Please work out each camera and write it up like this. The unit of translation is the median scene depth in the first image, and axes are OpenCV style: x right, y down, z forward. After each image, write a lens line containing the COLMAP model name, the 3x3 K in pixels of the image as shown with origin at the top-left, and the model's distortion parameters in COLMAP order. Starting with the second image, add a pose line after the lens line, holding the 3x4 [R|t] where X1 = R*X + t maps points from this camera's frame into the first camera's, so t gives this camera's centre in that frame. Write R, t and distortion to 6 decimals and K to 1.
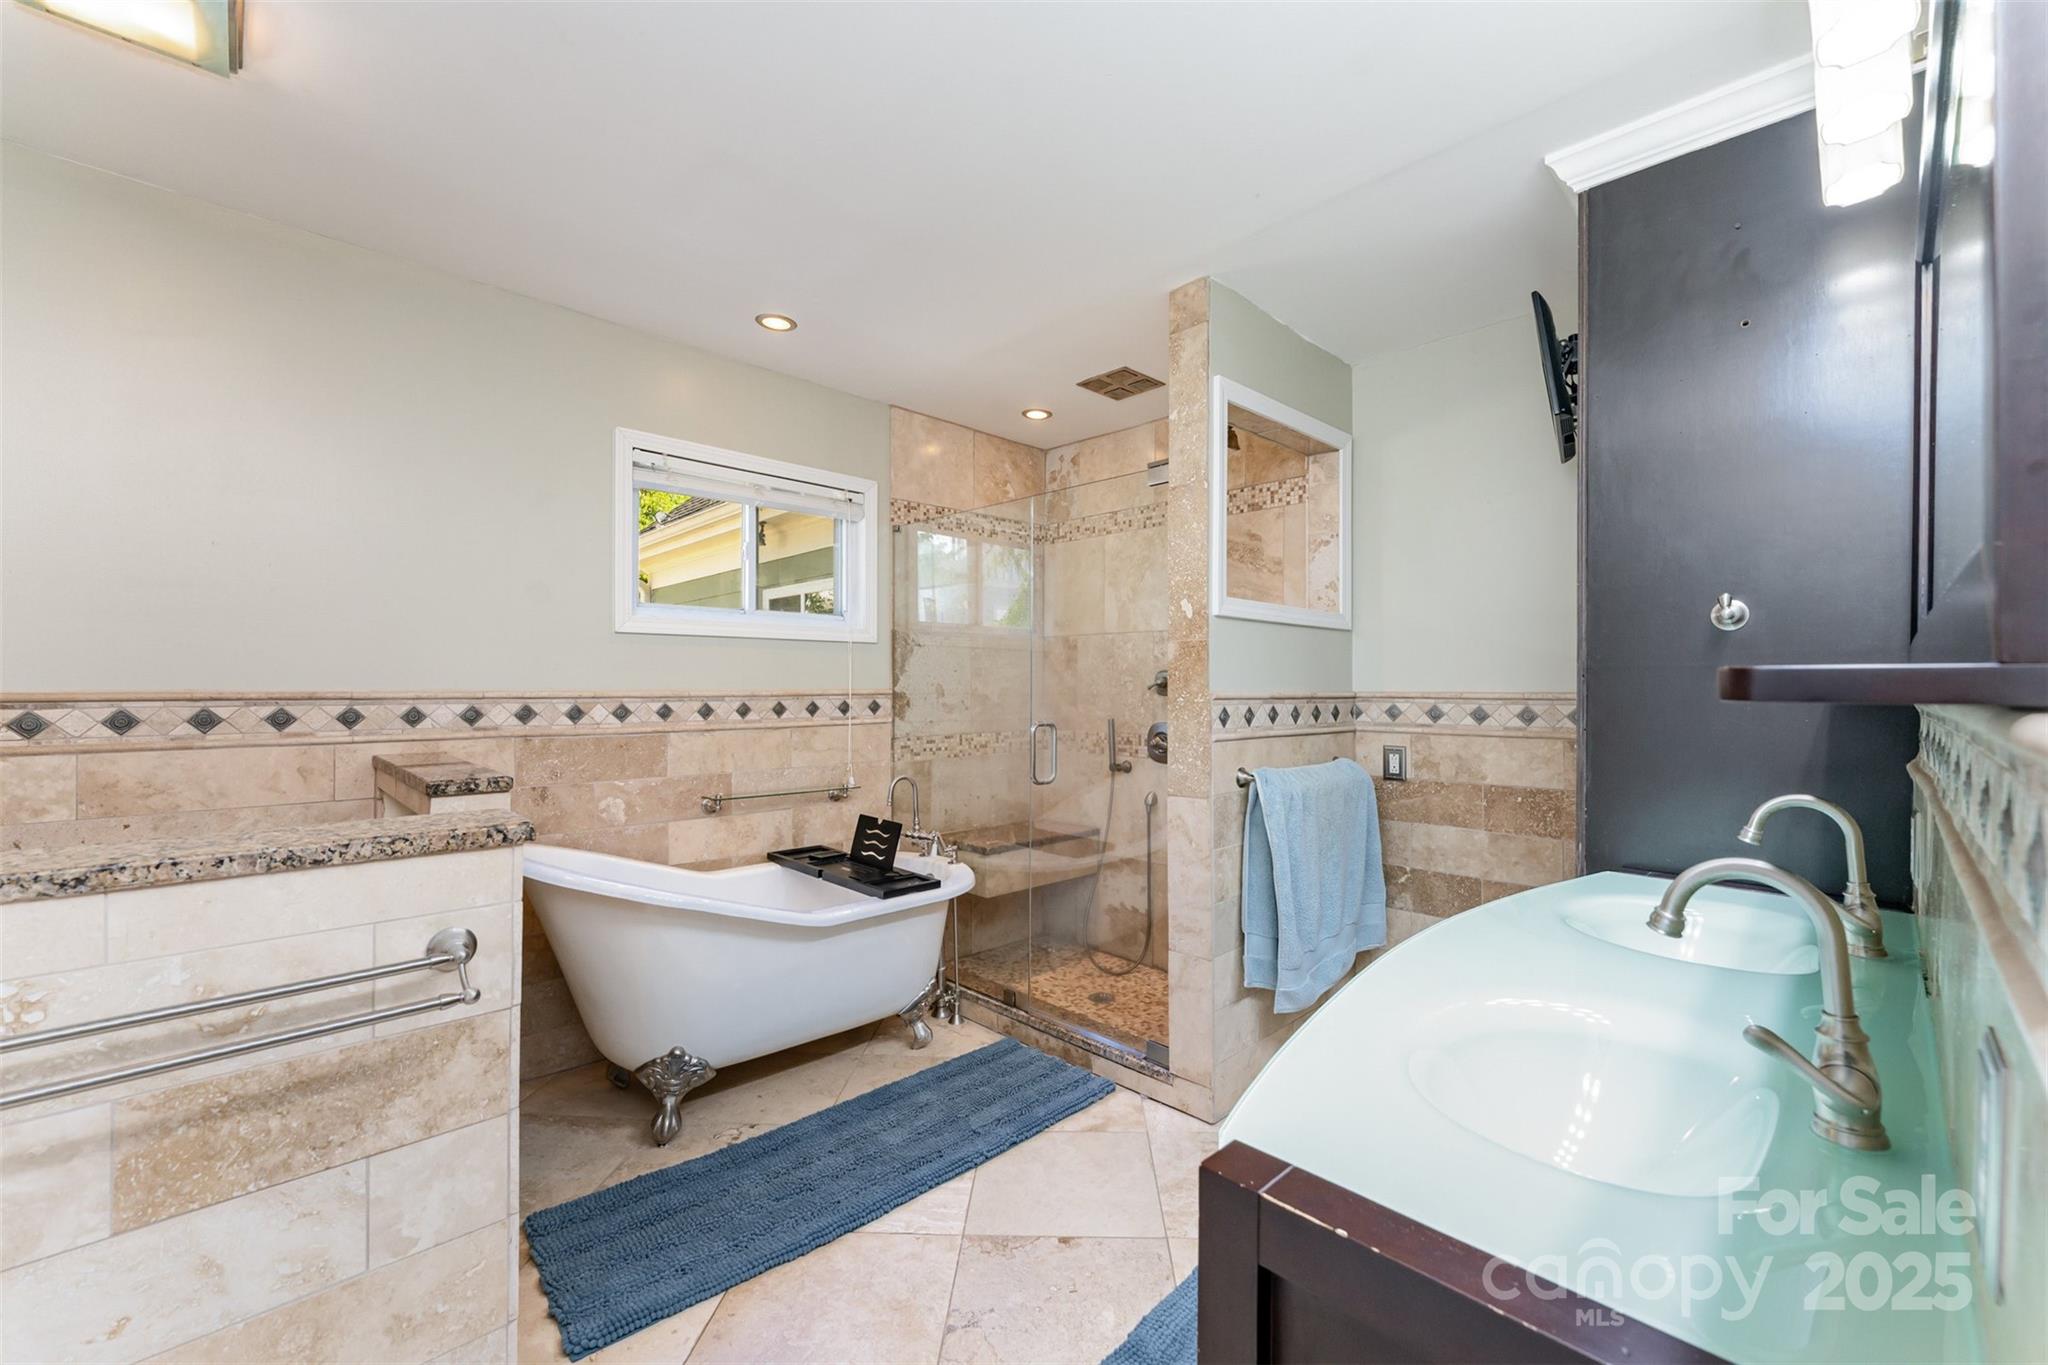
lens RADIAL K [[840.1, 0, 1031.1], [0, 840.1, 690.9], [0, 0, 1]] dist [0.001593, 0.000036]
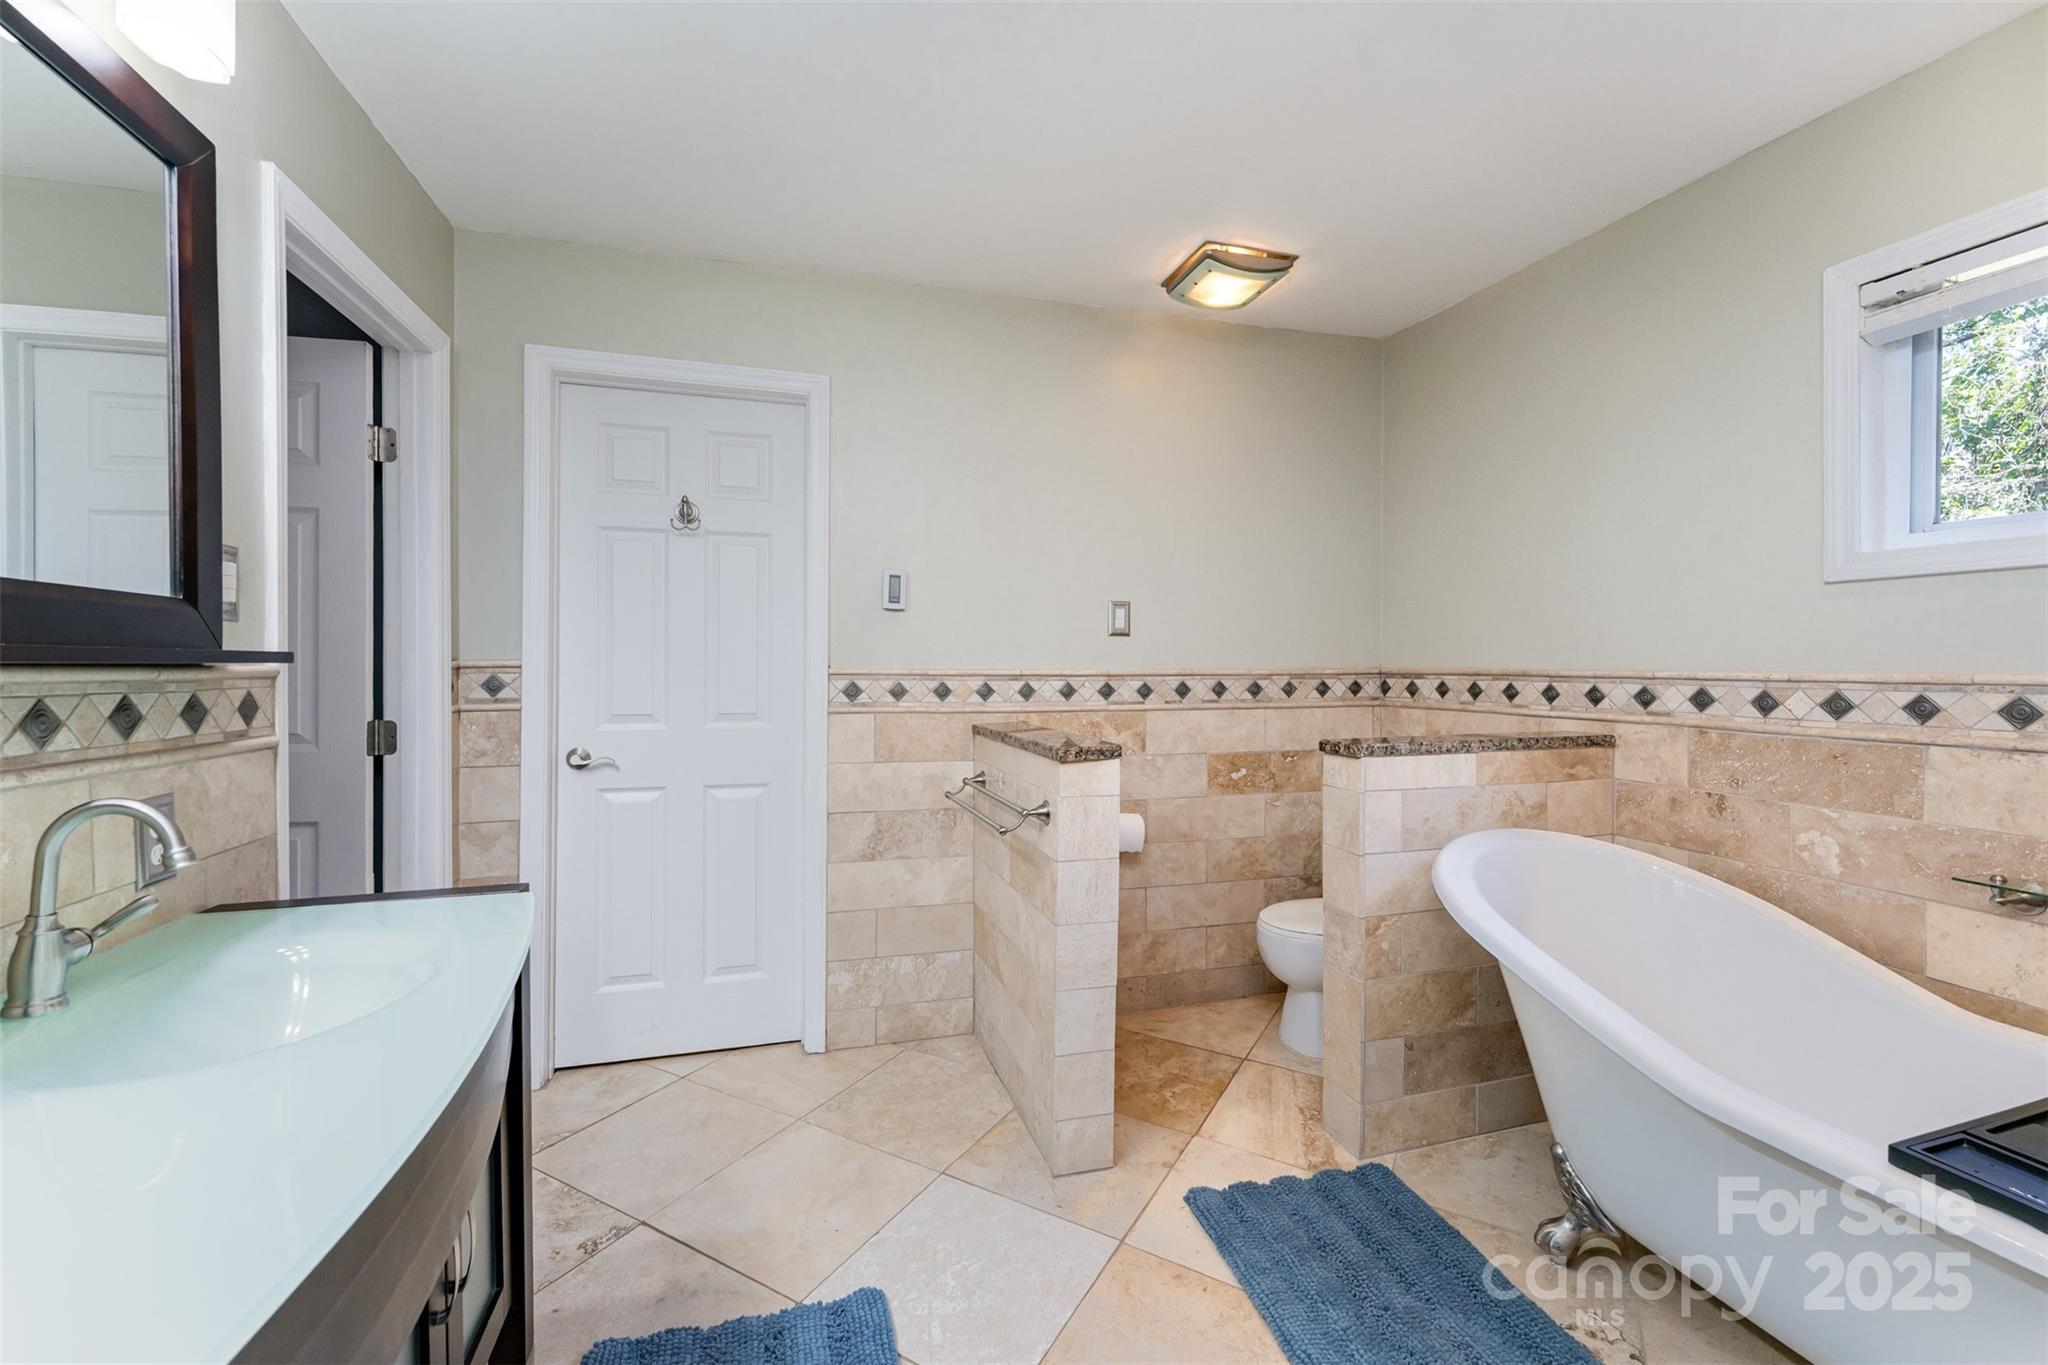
lens RADIAL K [[840.1, 0, 1034.0], [0, 840.1, 667.5], [0, 0, 1]] dist [0.001593, 0.000036]
pose [[-0.448737, 0.002373, -0.893661, 0.389009], [-0.005918, 0.999967, 0.005627, -0.003283], [0.893644, 0.007813, -0.448708, 0.776342]]
